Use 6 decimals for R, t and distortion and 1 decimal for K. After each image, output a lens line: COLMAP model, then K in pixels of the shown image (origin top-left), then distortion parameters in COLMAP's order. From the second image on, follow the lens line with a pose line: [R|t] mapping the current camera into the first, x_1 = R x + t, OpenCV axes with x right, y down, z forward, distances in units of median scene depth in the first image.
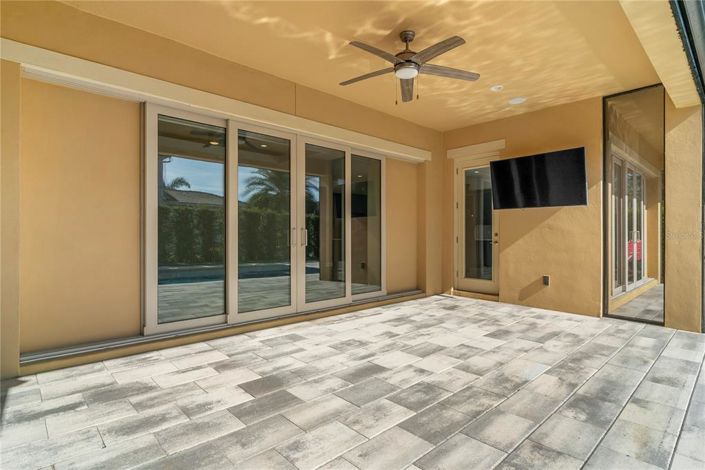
lens RADIAL K [[364.5, 0, 350.4], [0, 364.5, 235.9], [0, 0, 1]] dist [-0.005141, 0.001312]
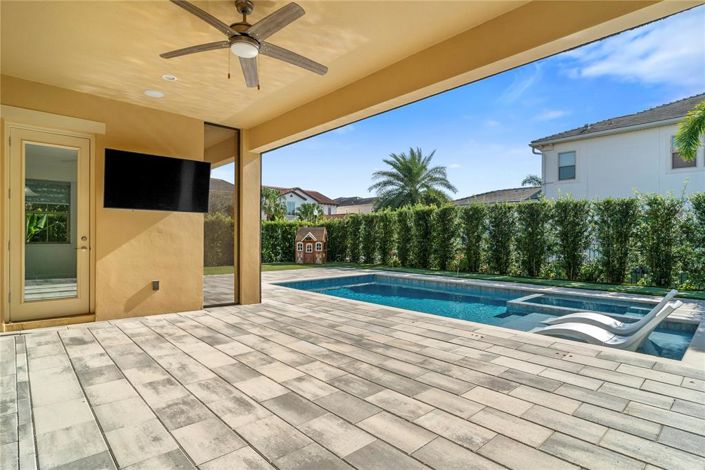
lens RADIAL K [[364.5, 0, 350.6], [0, 364.5, 234.3], [0, 0, 1]] dist [-0.005141, 0.001312]
pose [[0.007589, 0.008224, 0.999937, -0.685150], [0.000353, 0.999966, -0.008227, -0.009513], [-0.999971, 0.000415, 0.007586, 0.744864]]
